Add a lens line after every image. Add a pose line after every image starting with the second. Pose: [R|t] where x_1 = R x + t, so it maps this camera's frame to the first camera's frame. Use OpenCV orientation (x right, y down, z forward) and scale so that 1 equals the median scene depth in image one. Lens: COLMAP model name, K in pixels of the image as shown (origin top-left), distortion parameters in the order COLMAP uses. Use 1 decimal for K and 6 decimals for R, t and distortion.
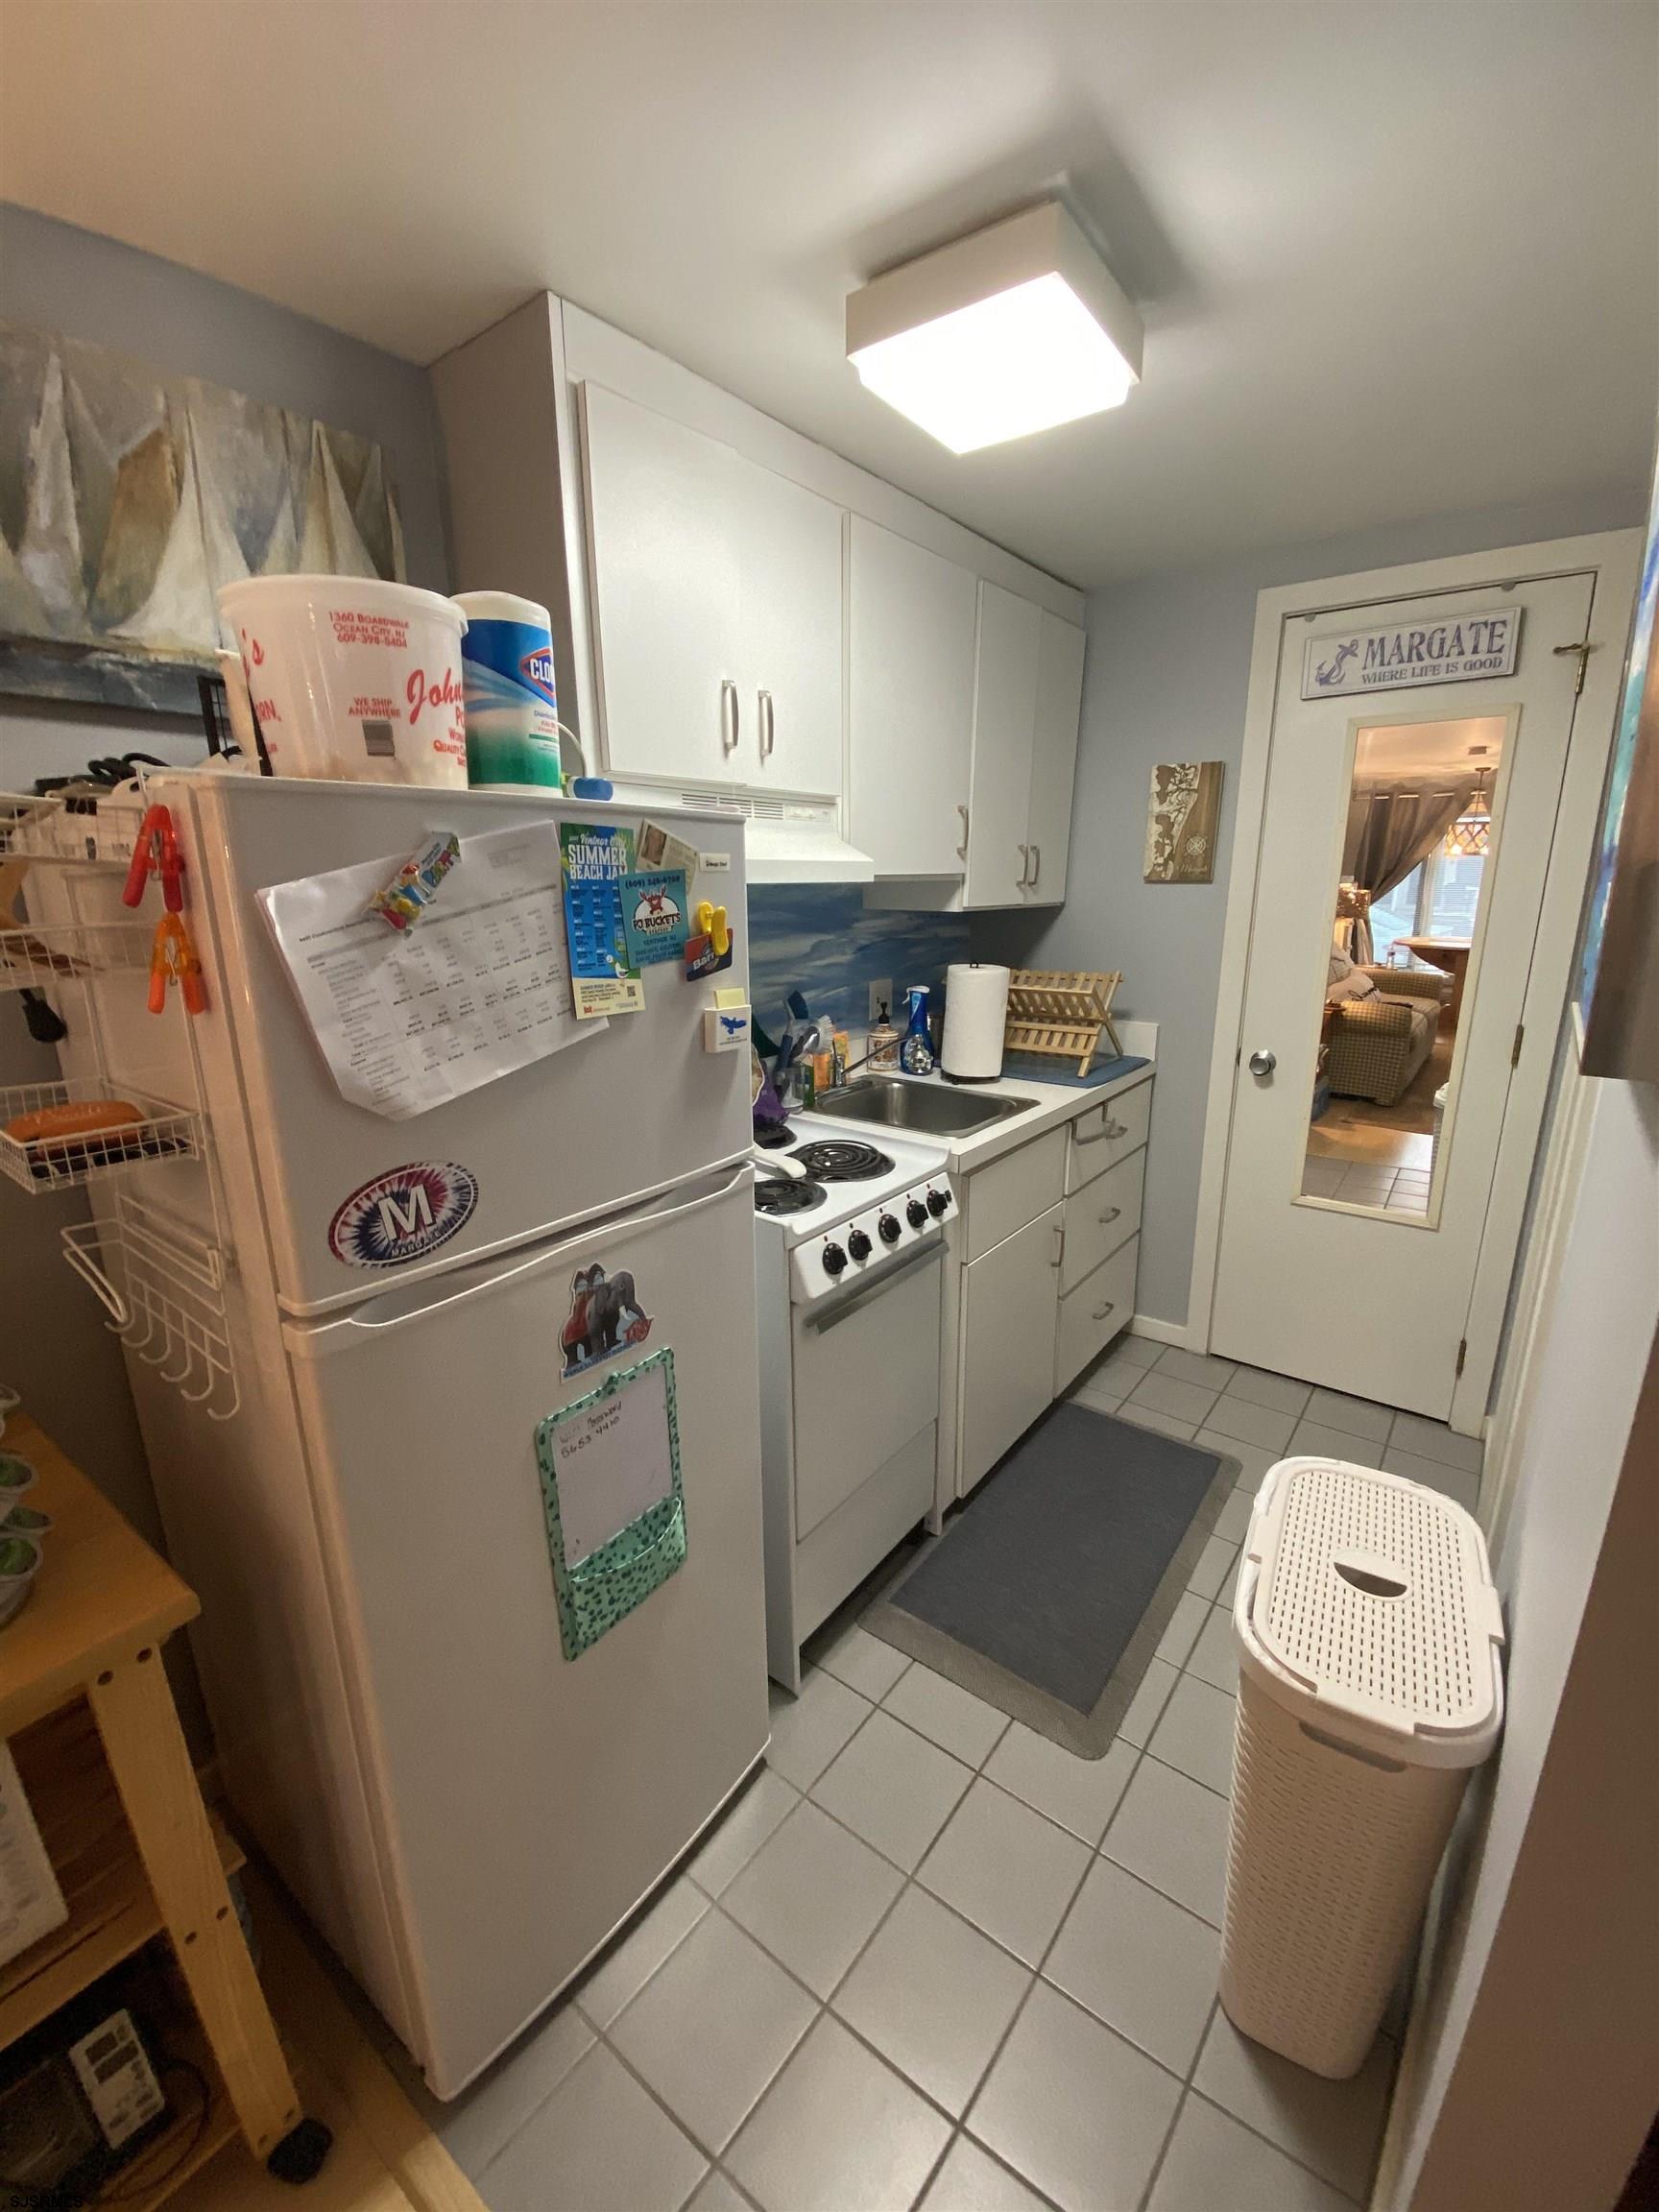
lens RADIAL K [[893.8, 0, 877.4], [0, 893.8, 1105.0], [0, 0, 1]] dist [0.013356, -0.017621]
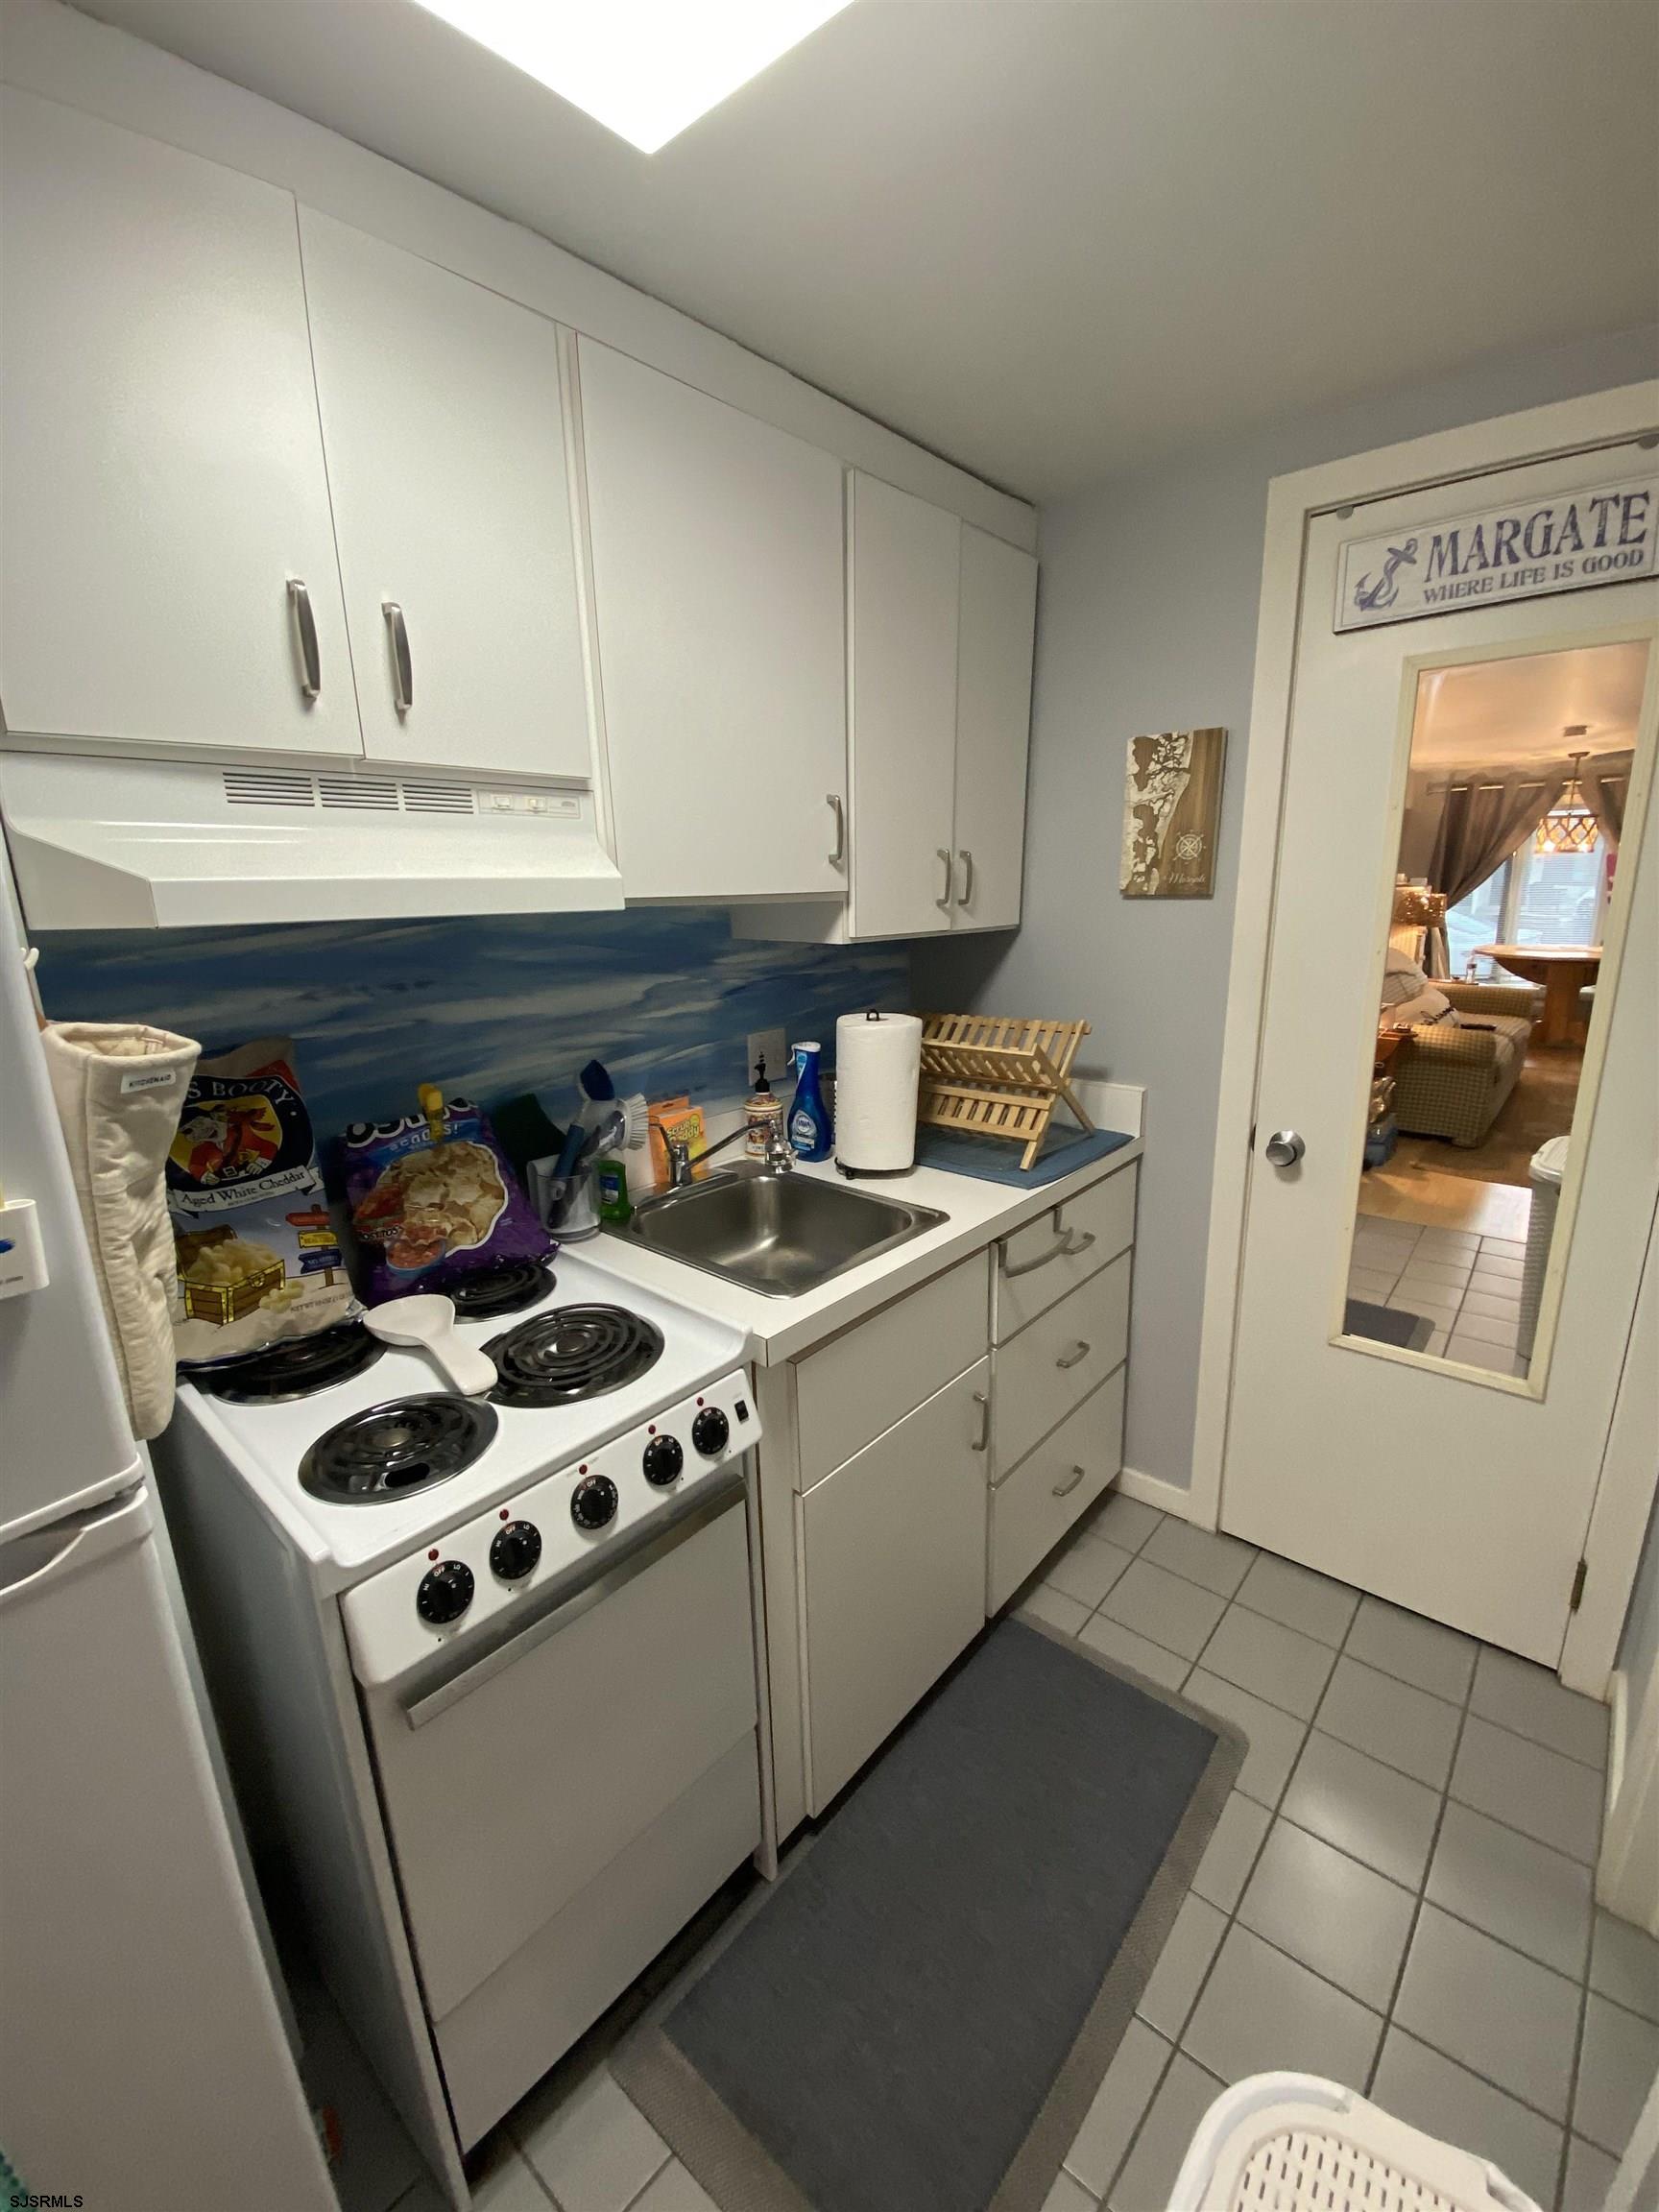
lens RADIAL K [[893.9, 0, 881.6], [0, 893.9, 1098.6], [0, 0, 1]] dist [0.017233, -0.022434]
pose [[0.998102, 0.002344, -0.061531, 0.155859], [-0.003168, 0.999907, -0.013298, -0.077946], [0.061494, 0.013468, 0.998017, 0.272613]]
